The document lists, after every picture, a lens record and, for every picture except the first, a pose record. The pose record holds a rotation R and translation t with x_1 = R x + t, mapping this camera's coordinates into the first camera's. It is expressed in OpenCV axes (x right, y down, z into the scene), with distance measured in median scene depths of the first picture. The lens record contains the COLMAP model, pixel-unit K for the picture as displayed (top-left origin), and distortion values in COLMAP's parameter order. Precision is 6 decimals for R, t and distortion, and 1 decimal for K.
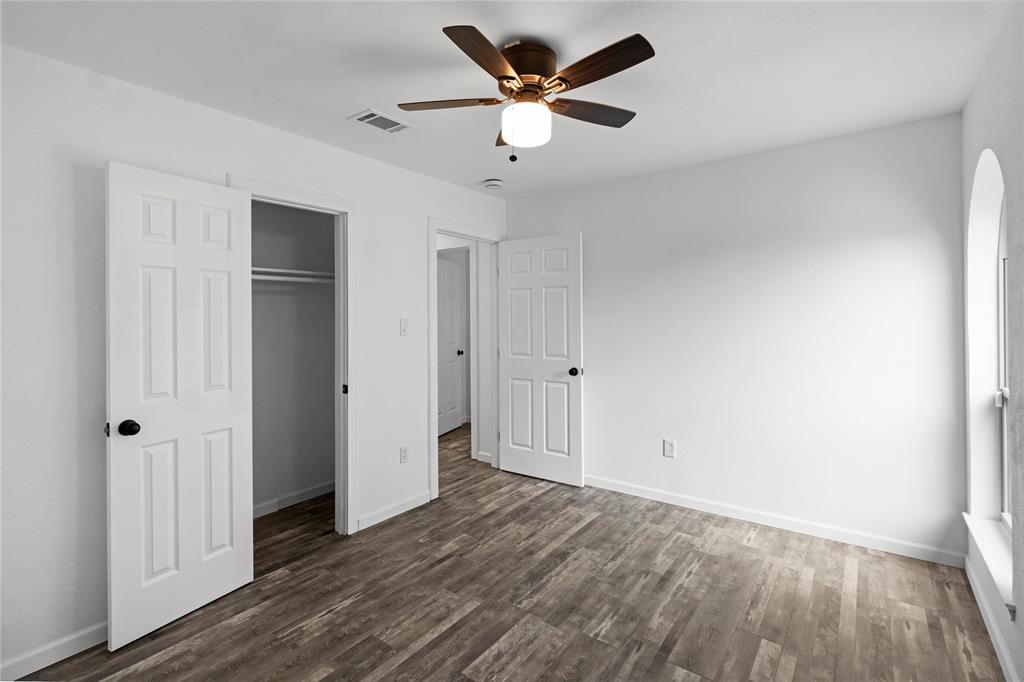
lens RADIAL K [[489.7, 0, 507.8], [0, 489.7, 319.6], [0, 0, 1]] dist [0.001014, -0.000214]
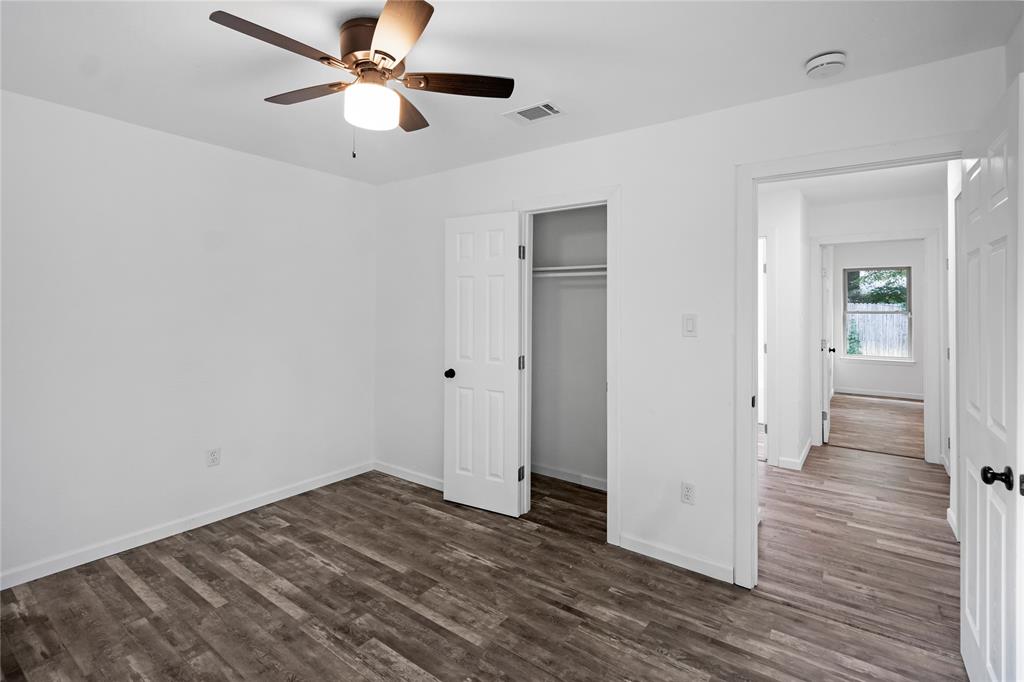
lens RADIAL K [[492.1, 0, 503.7], [0, 492.1, 314.1], [0, 0, 1]] dist [-0.001907, -0.000300]
pose [[-0.015284, 0.022761, -0.999624, 0.696558], [-0.012974, 0.999652, 0.022960, -0.019431], [0.999799, 0.013320, -0.014983, 0.923558]]
